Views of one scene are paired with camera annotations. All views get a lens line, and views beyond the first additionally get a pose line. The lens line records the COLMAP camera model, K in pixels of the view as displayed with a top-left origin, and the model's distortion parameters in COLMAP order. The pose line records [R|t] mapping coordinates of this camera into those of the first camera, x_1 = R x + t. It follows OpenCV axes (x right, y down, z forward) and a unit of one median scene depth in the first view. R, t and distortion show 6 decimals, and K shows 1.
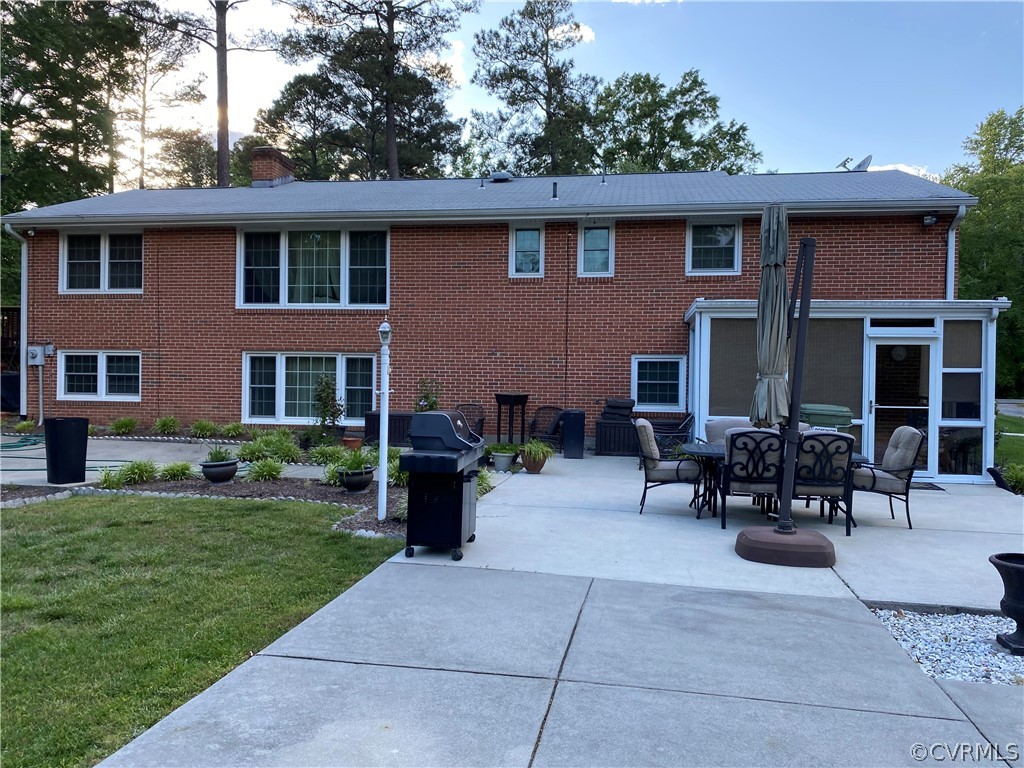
lens RADIAL K [[765.6, 0, 538.4], [0, 765.6, 390.6], [0, 0, 1]] dist [0.008690, -0.040944]
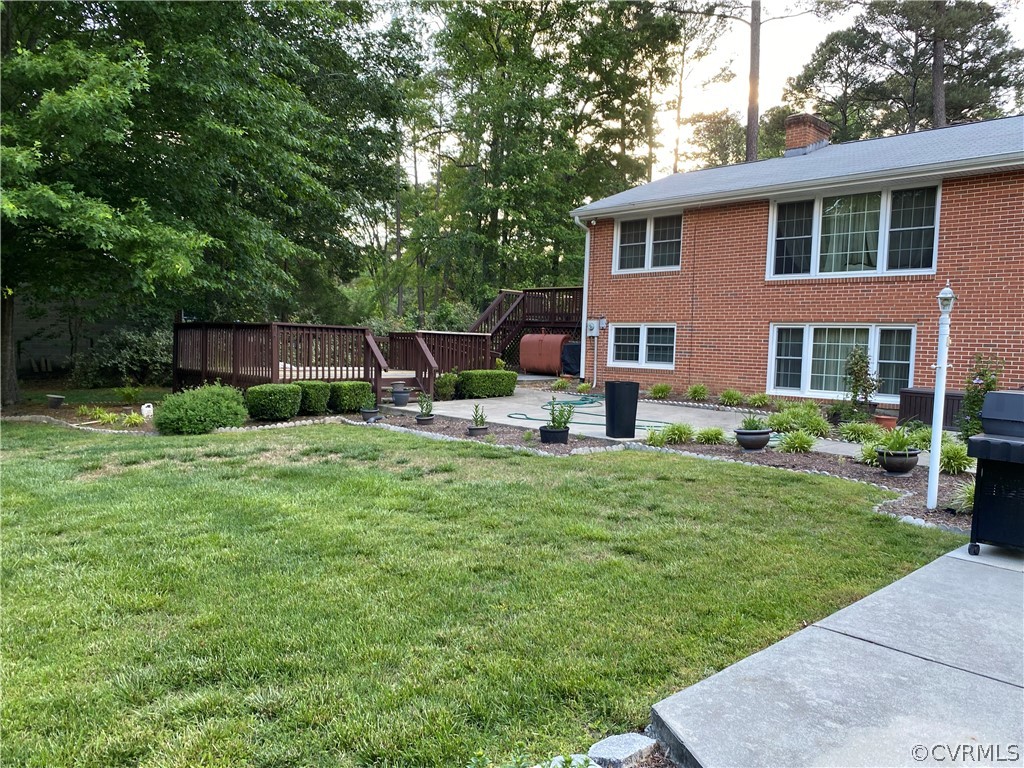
lens RADIAL K [[765.6, 0, 506.3], [0, 765.6, 392.4], [0, 0, 1]] dist [0.008690, -0.040944]
pose [[0.782706, 0.048751, -0.620480, -0.028420], [-0.025792, 0.998612, 0.045925, 0.002681], [0.621857, -0.019943, 0.782877, -0.007639]]
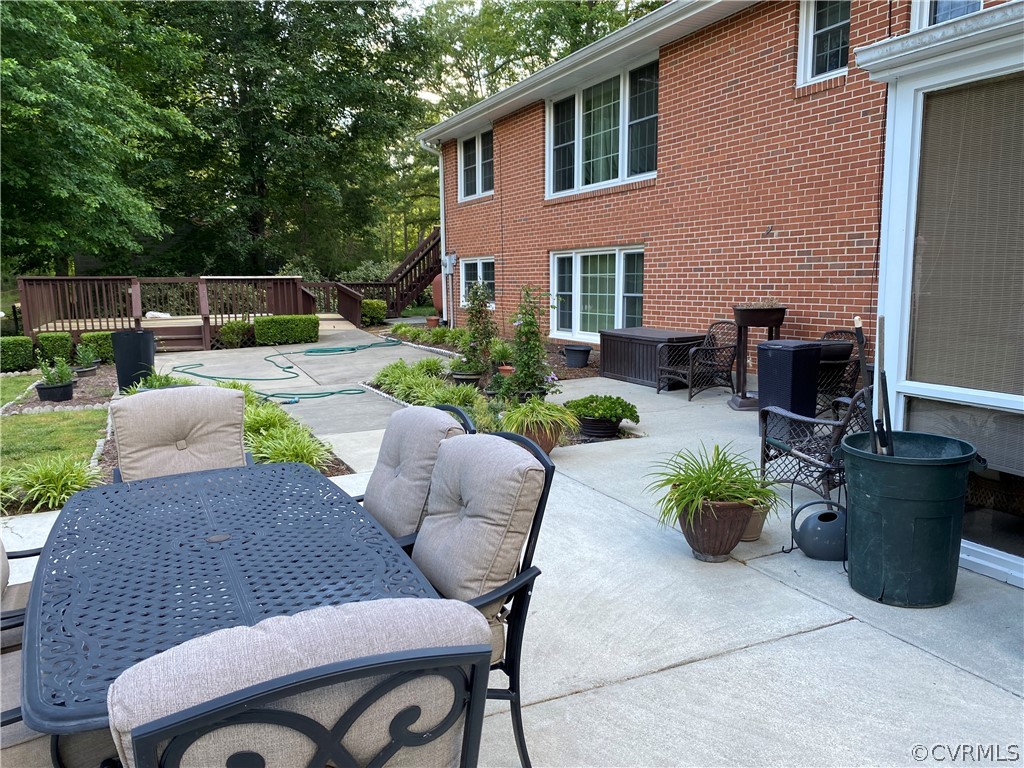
lens RADIAL K [[765.6, 0, 511.9], [0, 765.6, 383.9], [0, 0, 1]] dist [0.008690, -0.040944]
pose [[0.519835, 0.097112, -0.848729, 0.322524], [0.008597, 0.992873, 0.118871, -0.007796], [0.854224, -0.069089, 0.515295, 0.529324]]
